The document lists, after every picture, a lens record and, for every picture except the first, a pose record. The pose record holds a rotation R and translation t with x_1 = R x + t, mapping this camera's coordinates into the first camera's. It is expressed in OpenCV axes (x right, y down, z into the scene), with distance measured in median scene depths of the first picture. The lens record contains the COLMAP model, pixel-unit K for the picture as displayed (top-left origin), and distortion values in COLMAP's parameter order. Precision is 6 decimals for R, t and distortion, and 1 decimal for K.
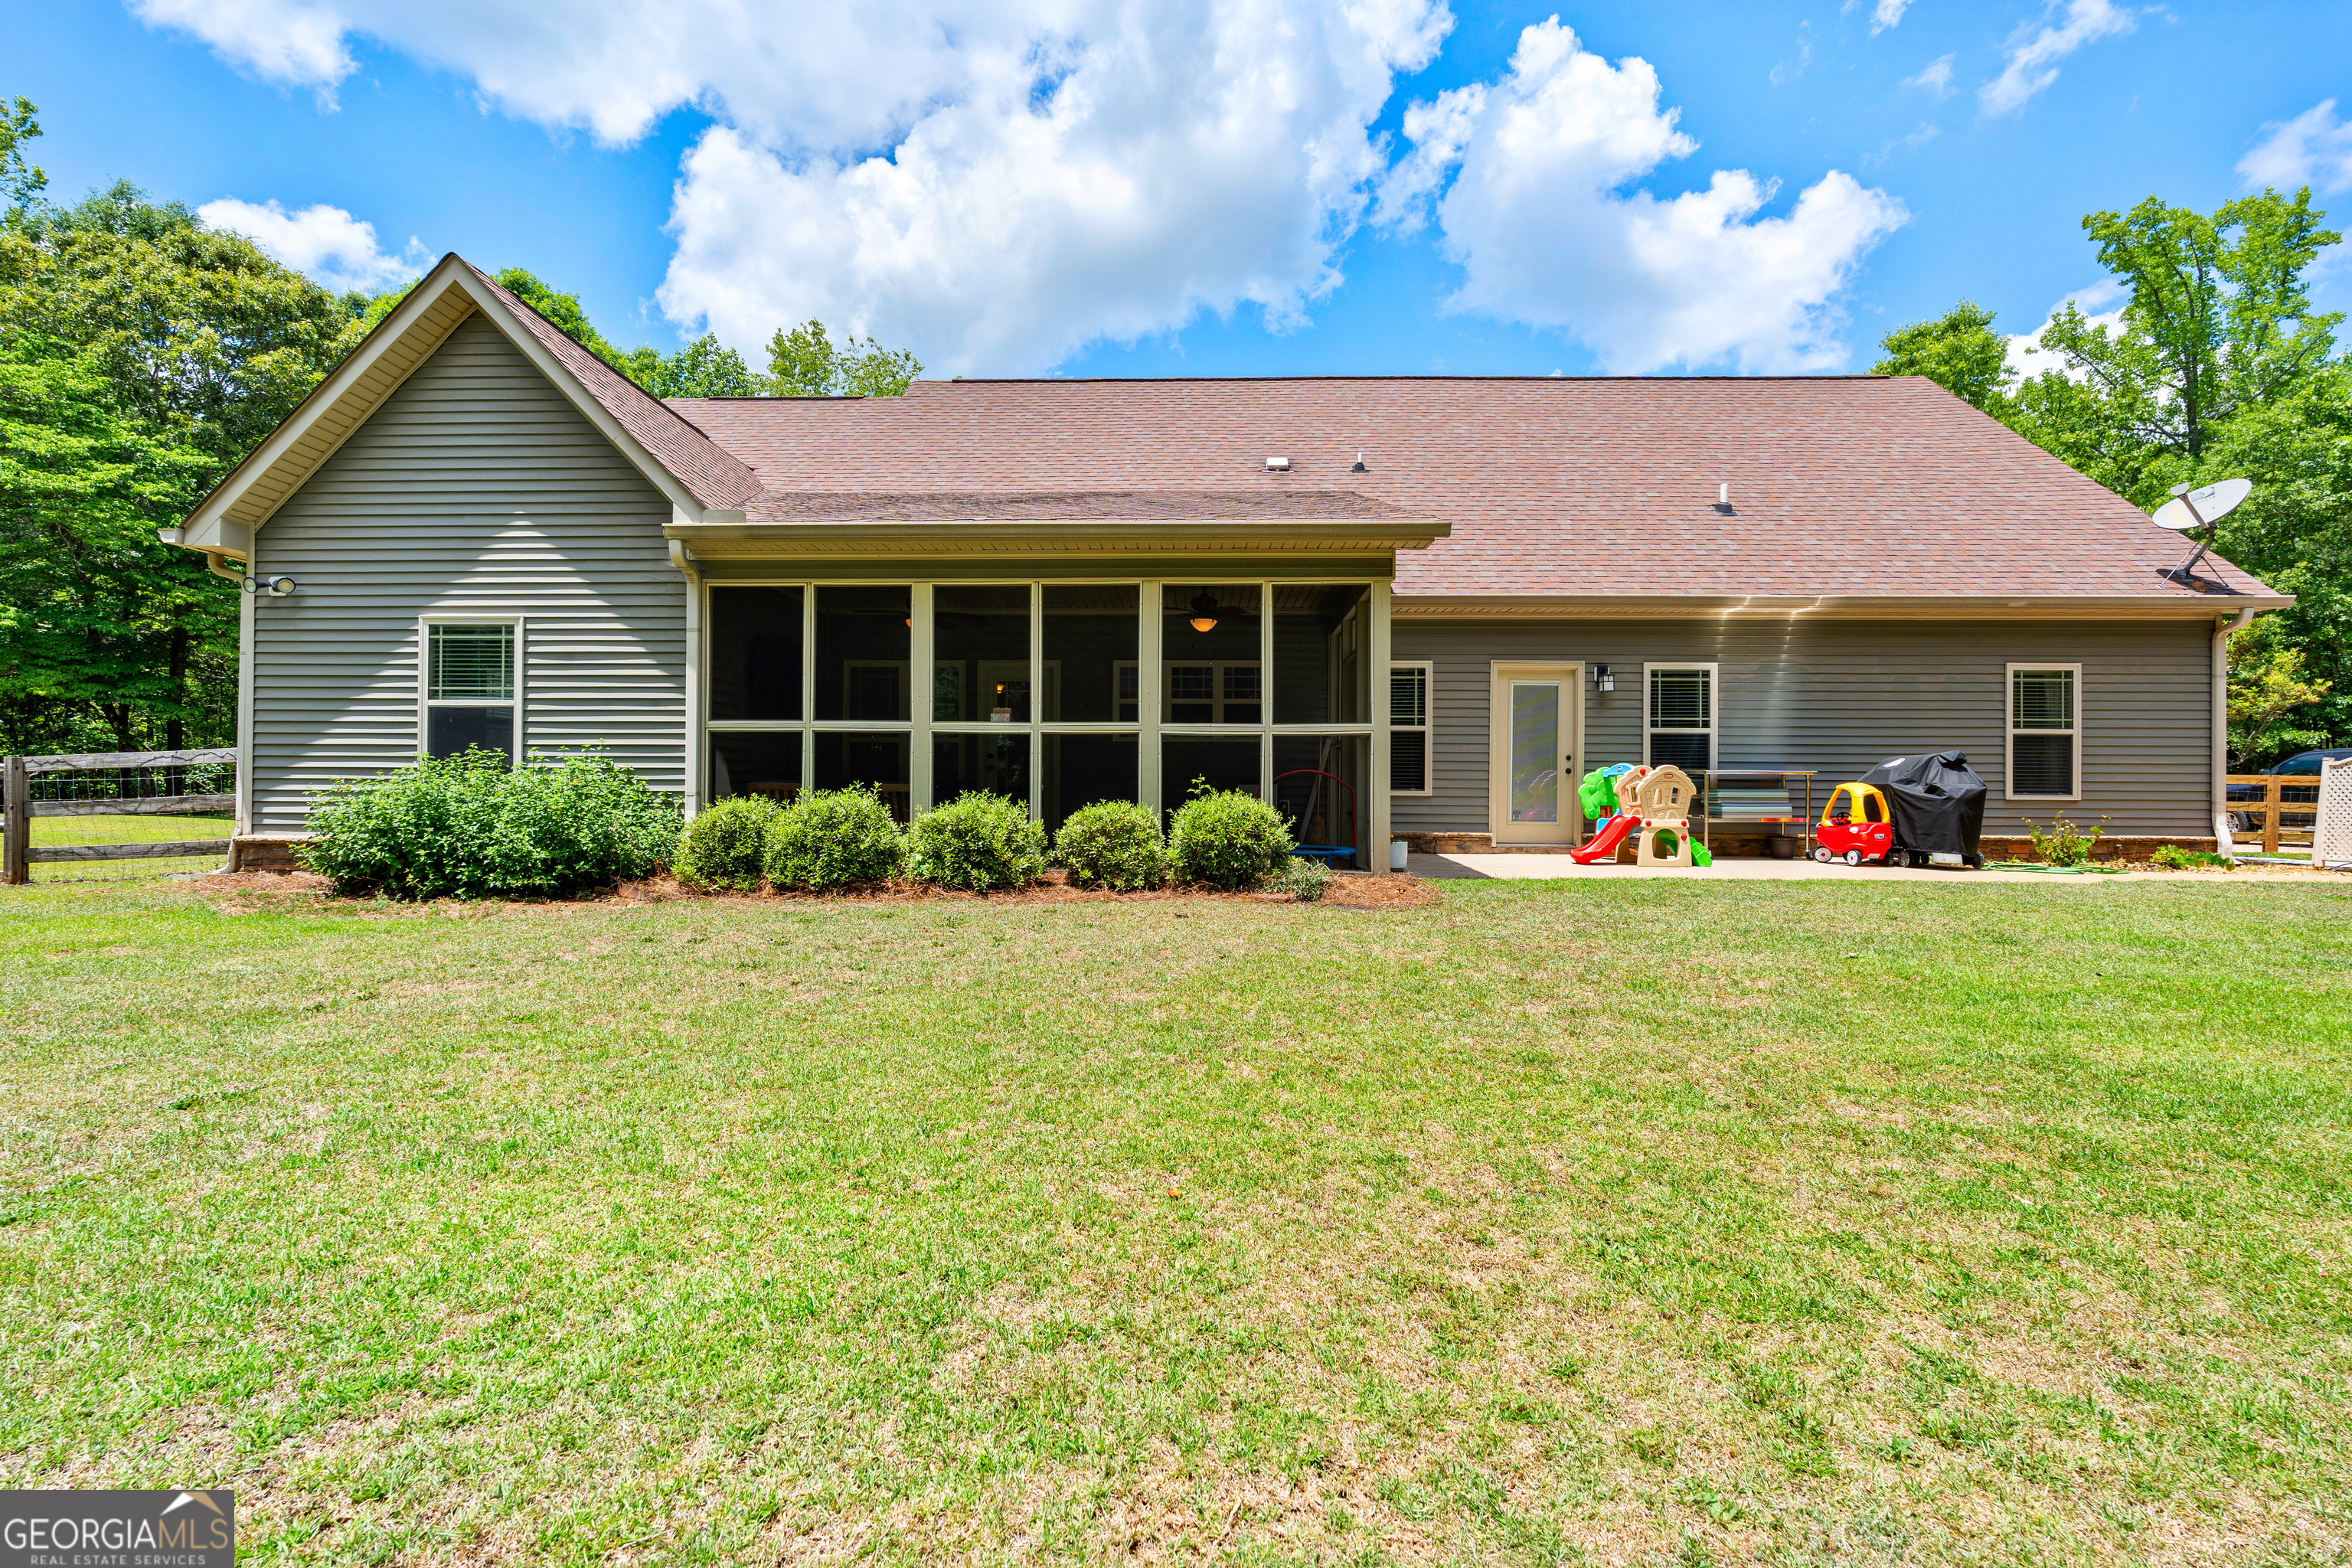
lens RADIAL K [[1026.9, 0, 1161.2], [0, 1026.9, 779.9], [0, 0, 1]] dist [-0.001011, -0.000522]
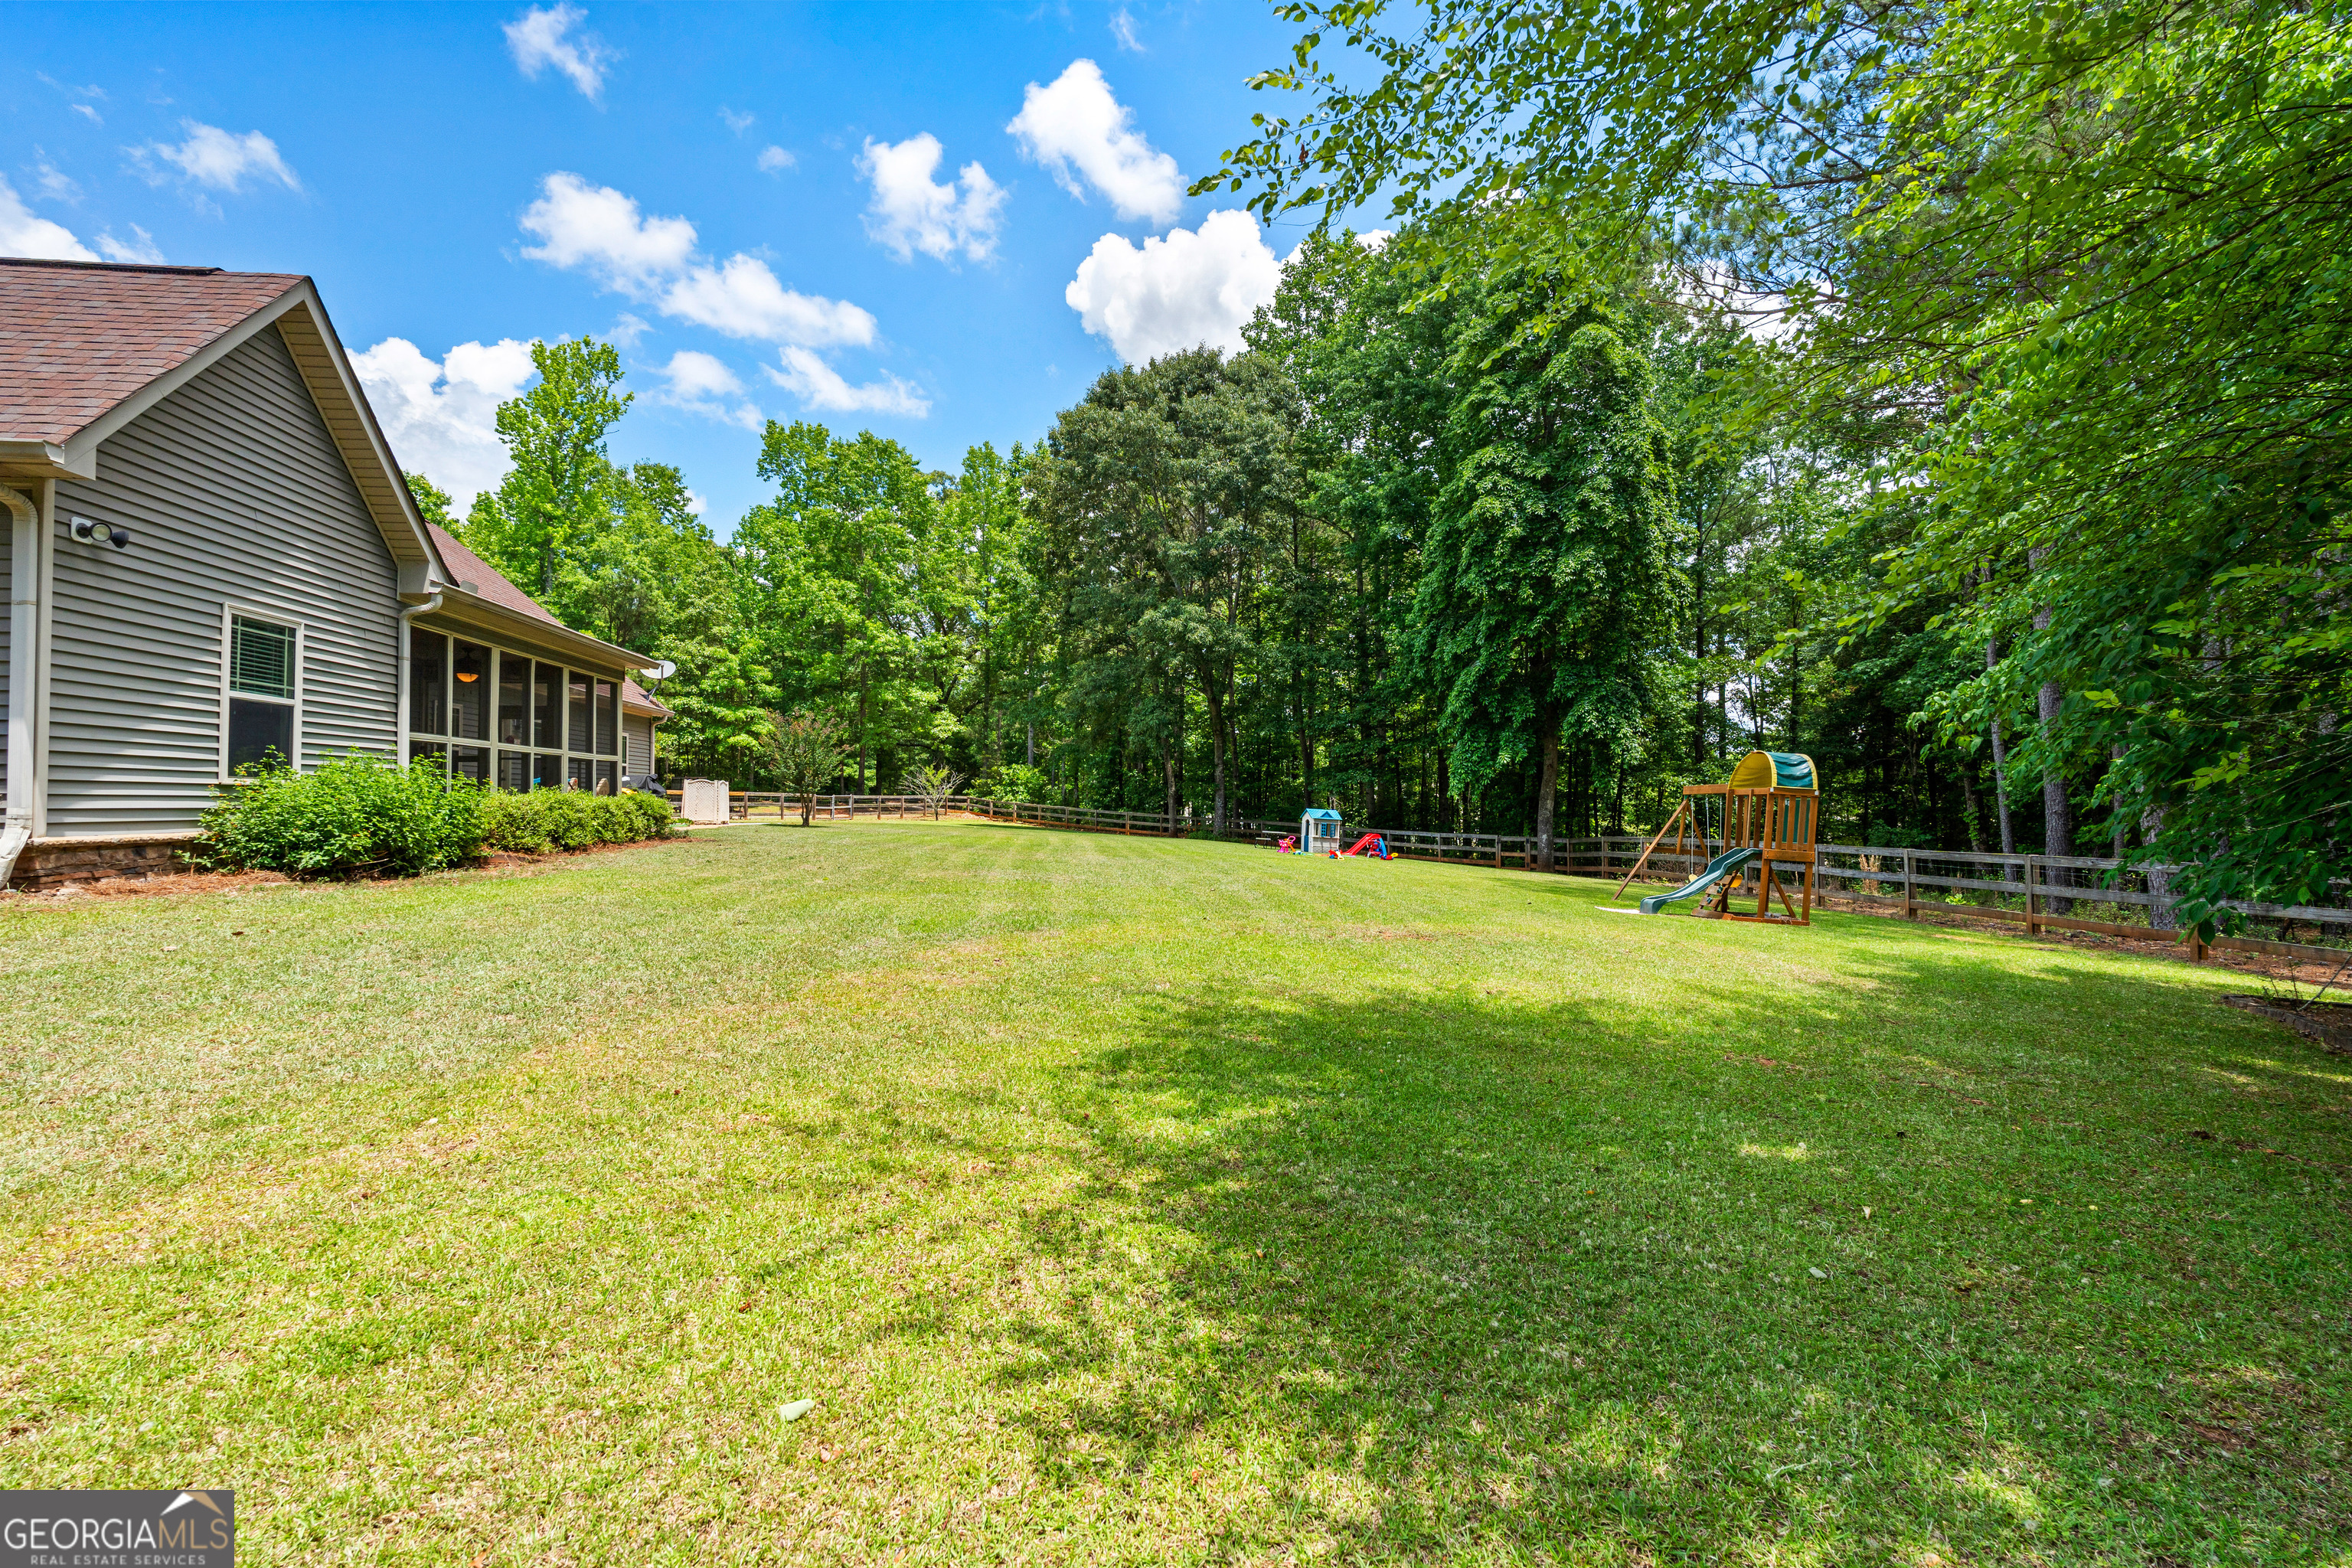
lens RADIAL K [[1026.9, 0, 1161.2], [0, 1026.9, 779.9], [0, 0, 1]] dist [-0.001011, -0.000522]
pose [[-0.154852, 0.016864, 0.987794, -1.806696], [-0.011493, 0.999756, -0.018870, 0.014511], [-0.987871, -0.014275, -0.154620, 0.279066]]
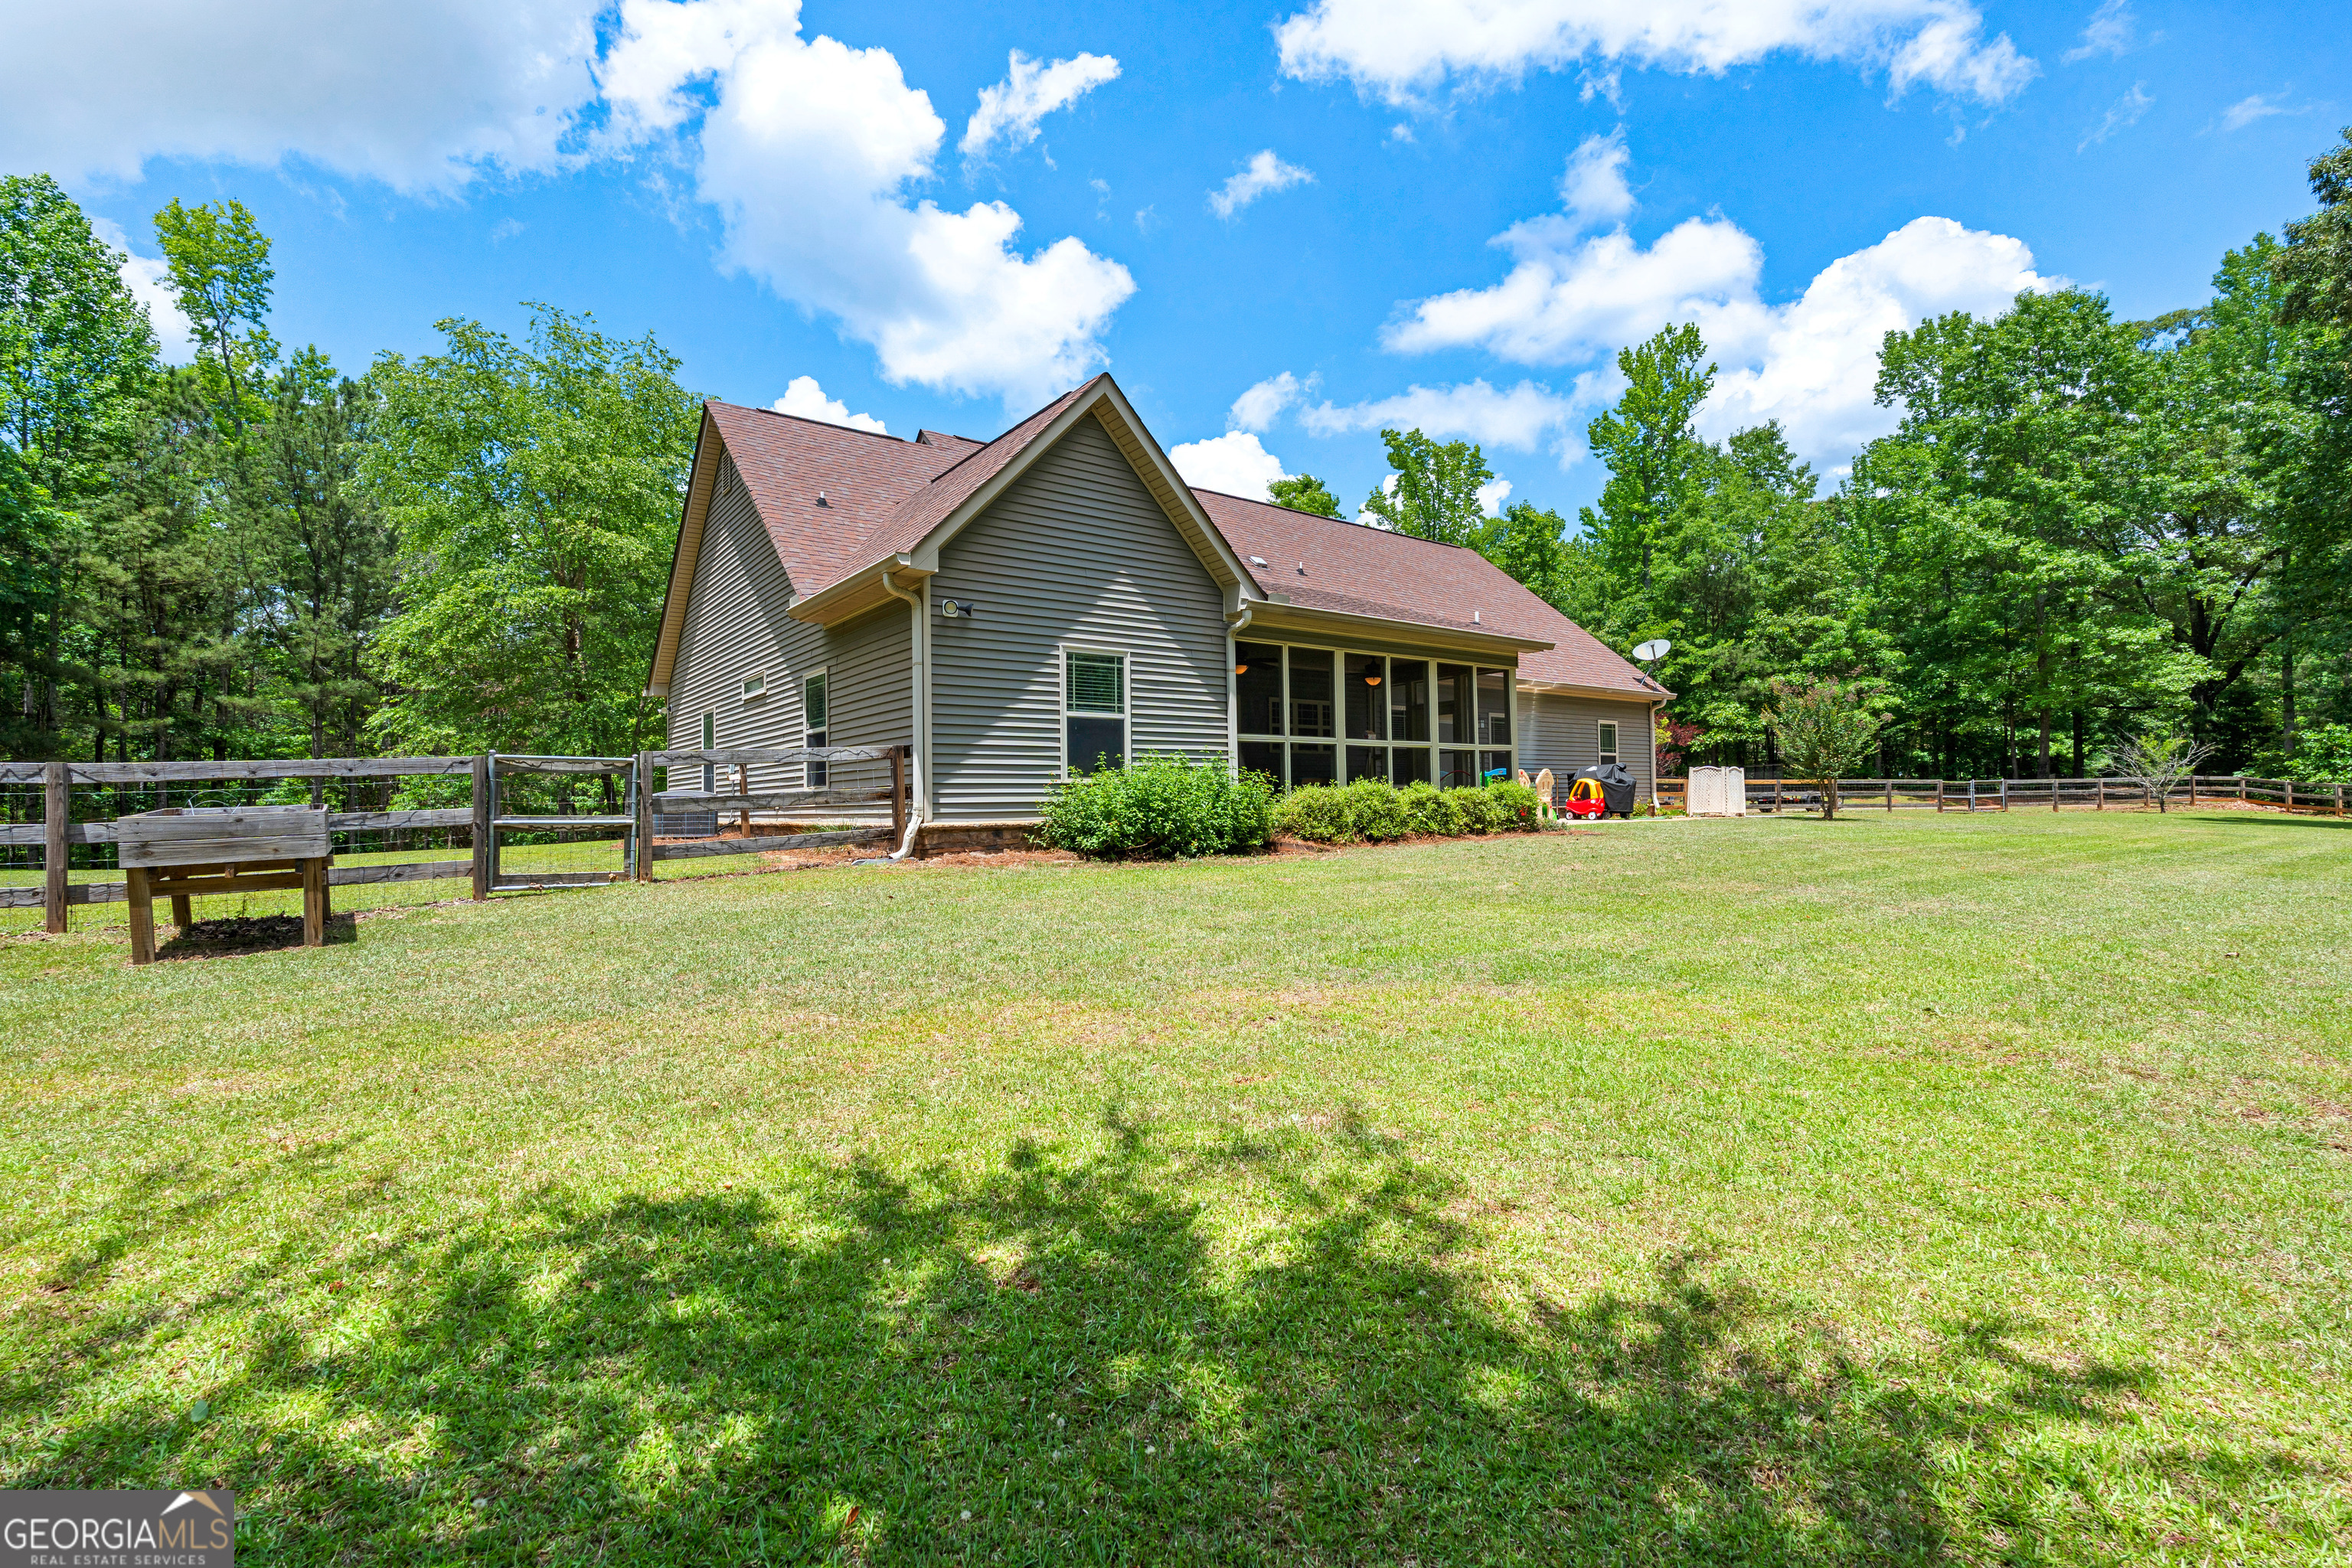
lens RADIAL K [[1026.9, 0, 1161.2], [0, 1026.9, 779.9], [0, 0, 1]] dist [-0.001011, -0.000522]
pose [[0.782018, -0.001975, 0.623253, -1.411068], [0.012532, 0.999843, -0.012556, 0.023574], [-0.623130, 0.017630, 0.781920, -0.058356]]
